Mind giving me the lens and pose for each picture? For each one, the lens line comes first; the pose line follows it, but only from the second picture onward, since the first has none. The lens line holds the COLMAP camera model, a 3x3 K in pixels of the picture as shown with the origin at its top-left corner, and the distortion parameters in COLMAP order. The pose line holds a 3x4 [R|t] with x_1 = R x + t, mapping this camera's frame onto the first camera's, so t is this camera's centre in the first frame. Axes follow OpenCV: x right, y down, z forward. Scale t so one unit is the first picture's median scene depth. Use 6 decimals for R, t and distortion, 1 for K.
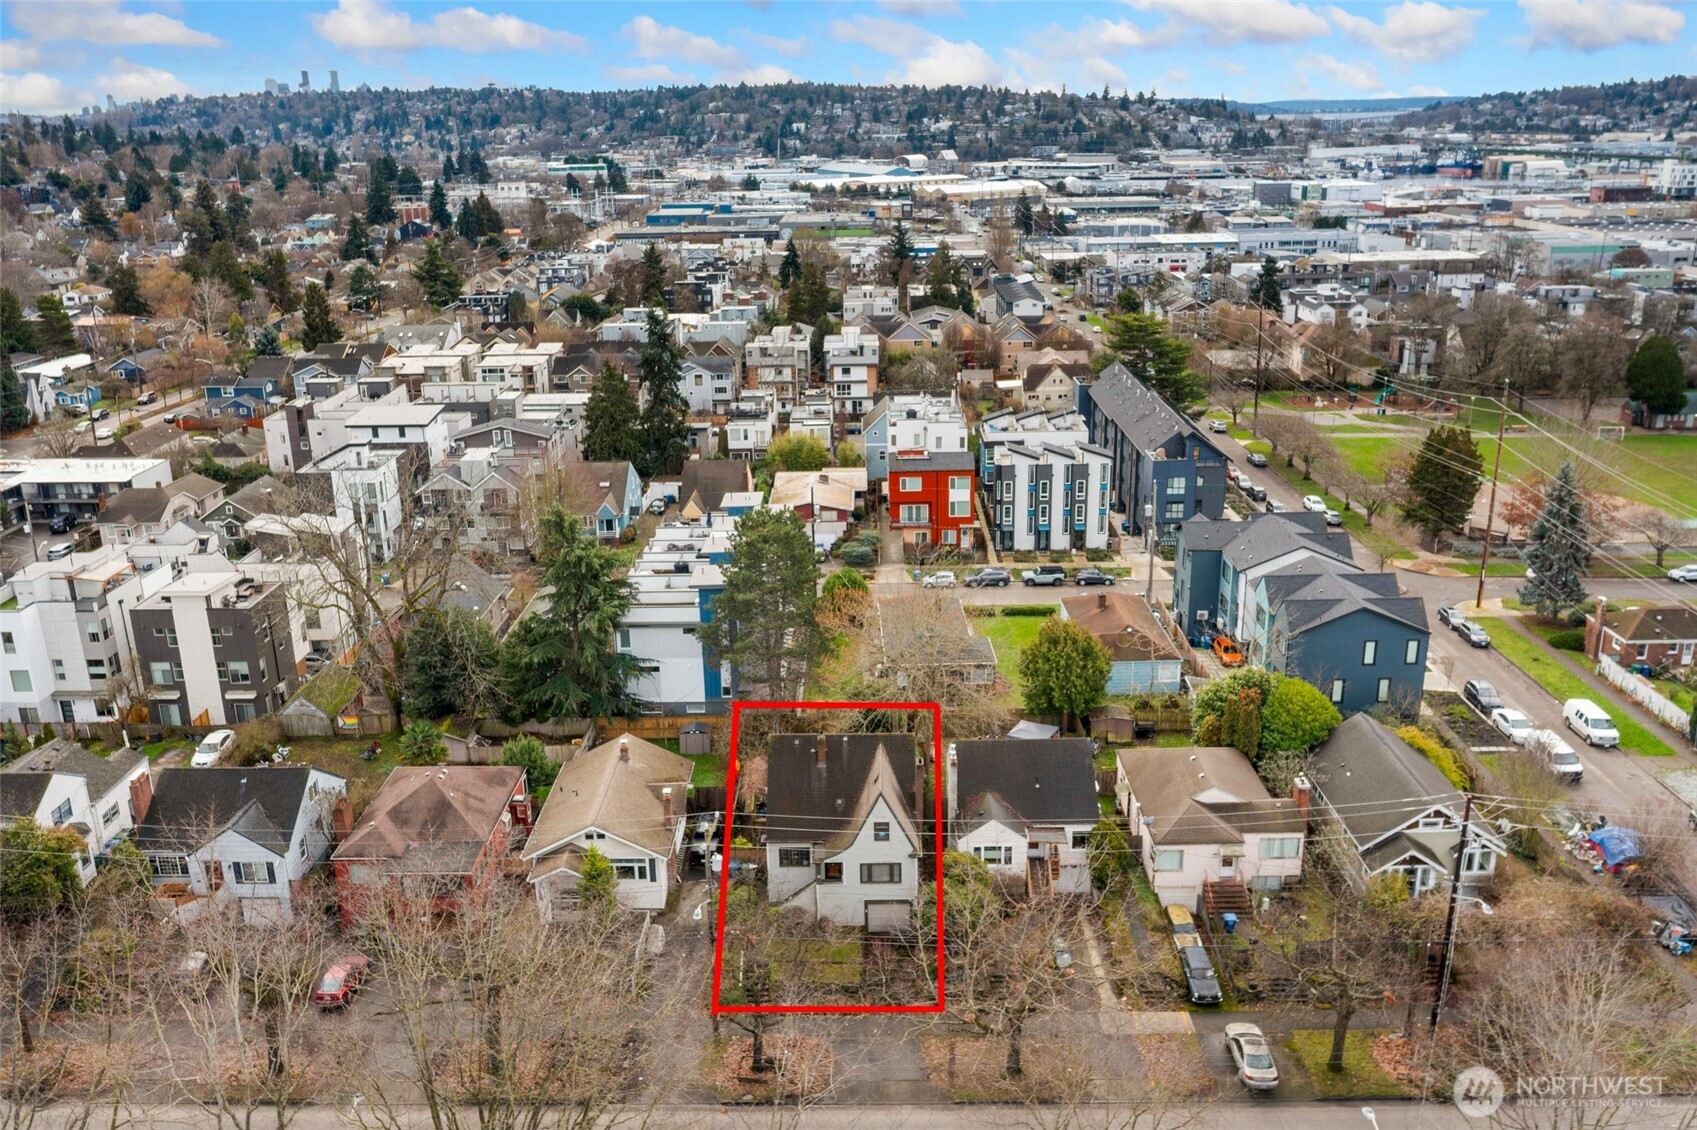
lens RADIAL K [[1363.4, 0, 851.7], [0, 1363.4, 553.8], [0, 0, 1]] dist [0.003005, -0.000204]
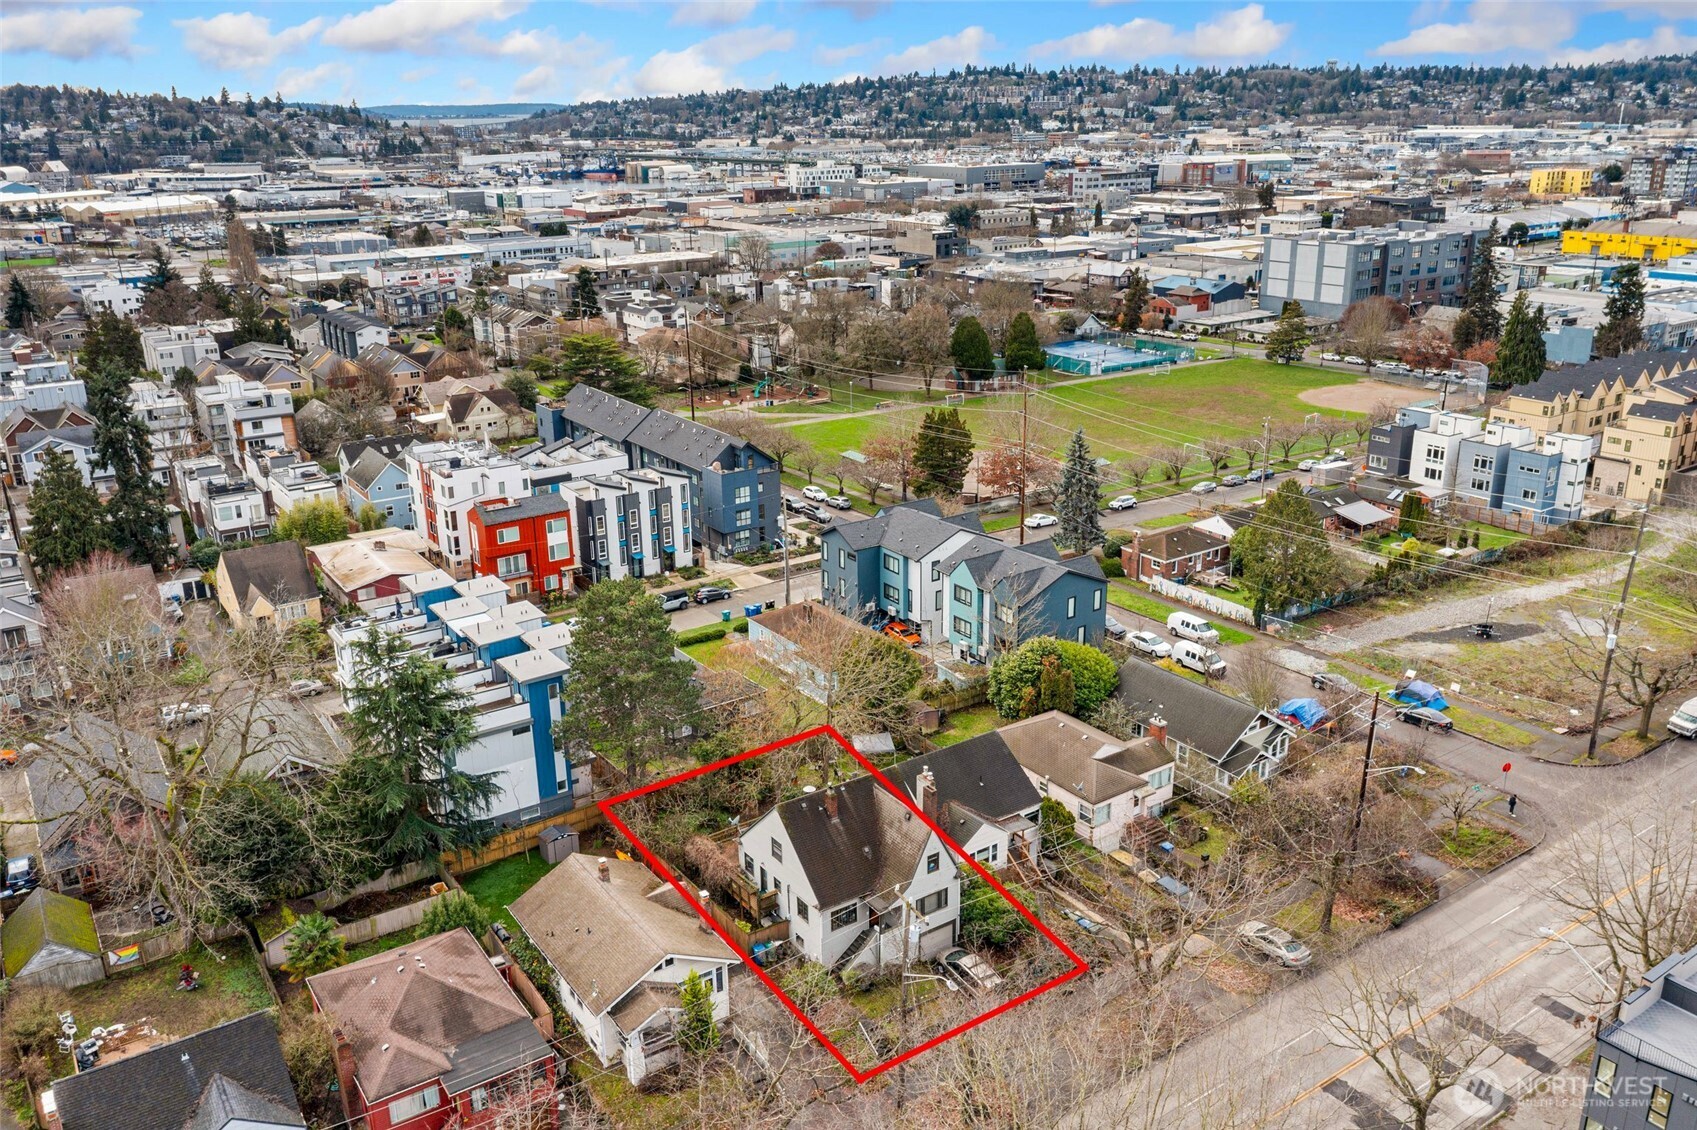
lens RADIAL K [[1338.7, 0, 848.5], [0, 1338.7, 565.0], [0, 0, 1]] dist [0.002537, 0.004075]
pose [[0.817612, -0.177972, 0.547573, -0.273056], [0.172751, 0.983040, 0.061563, -0.046186], [-0.549242, 0.044259, 0.834490, 0.088457]]
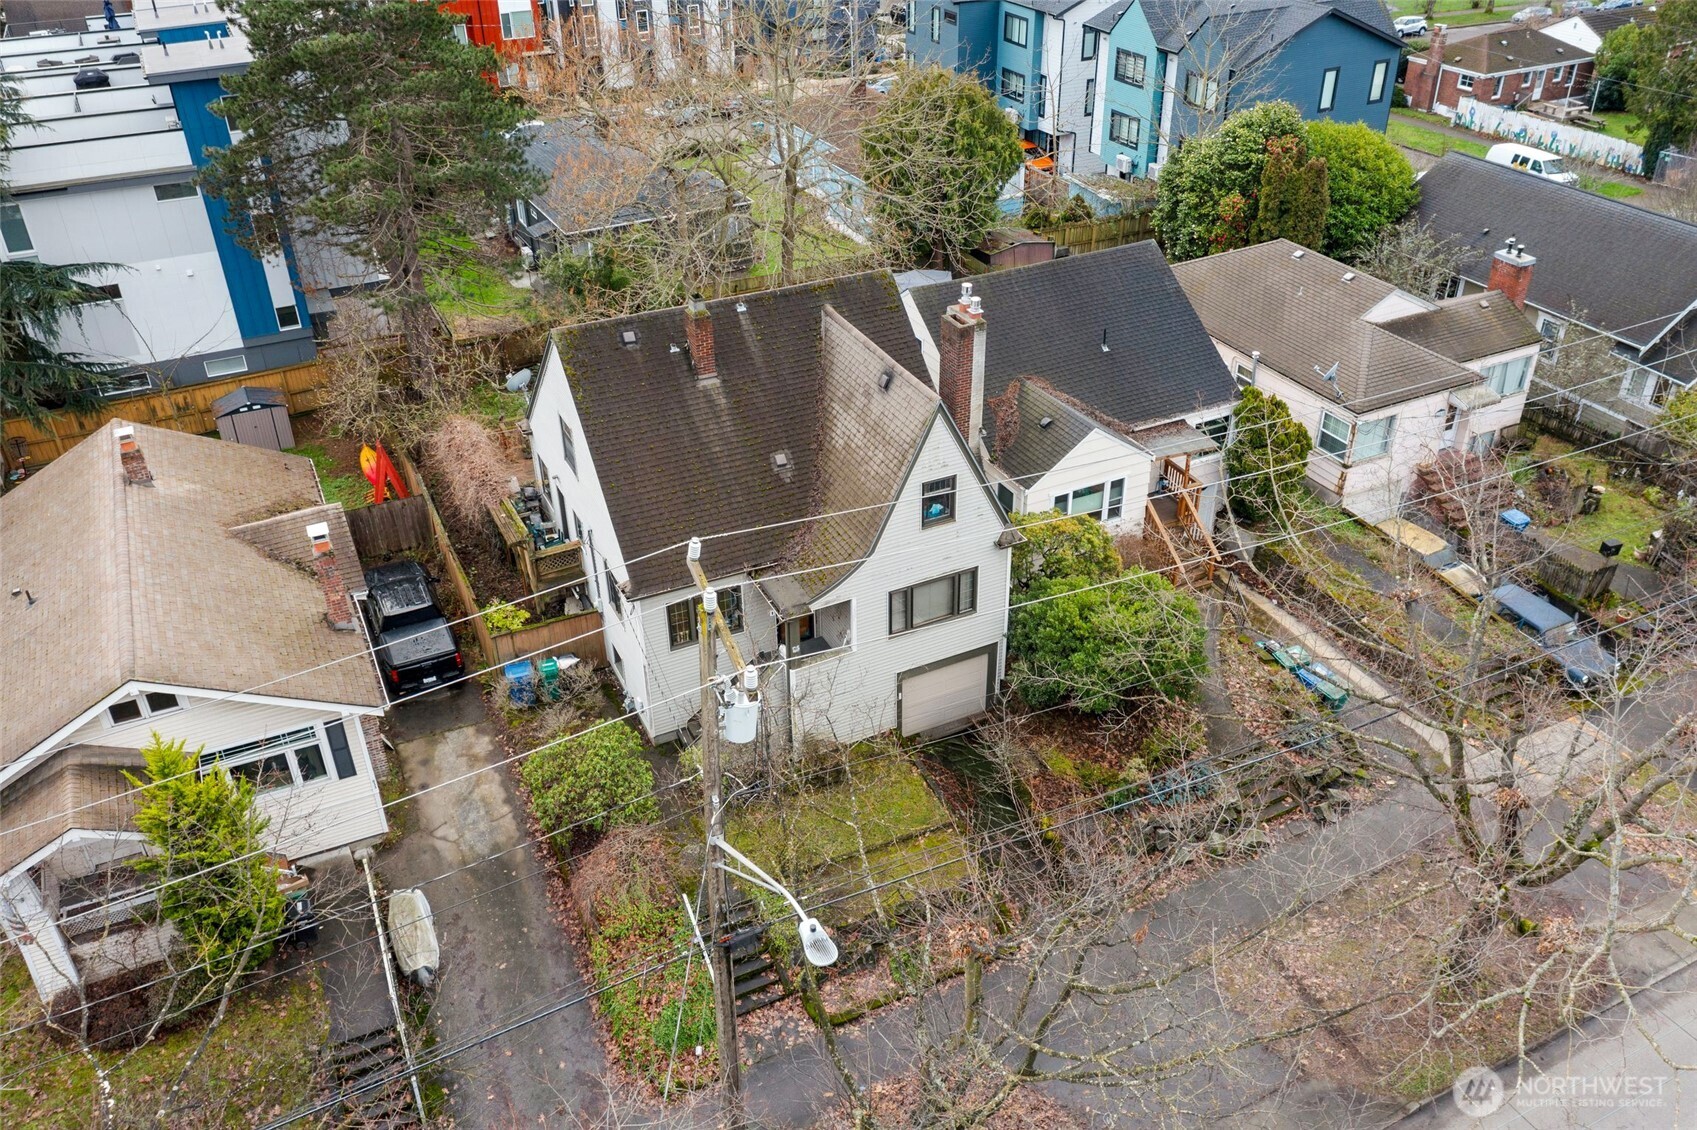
lens RADIAL K [[1335.6, 0, 854.9], [0, 1335.6, 564.0], [0, 0, 1]] dist [-0.009732, -0.002958]
pose [[0.892727, -0.235246, 0.384315, -0.076986], [0.131983, 0.952007, 0.276158, 0.054743], [-0.430836, -0.195811, 0.880931, 0.331000]]
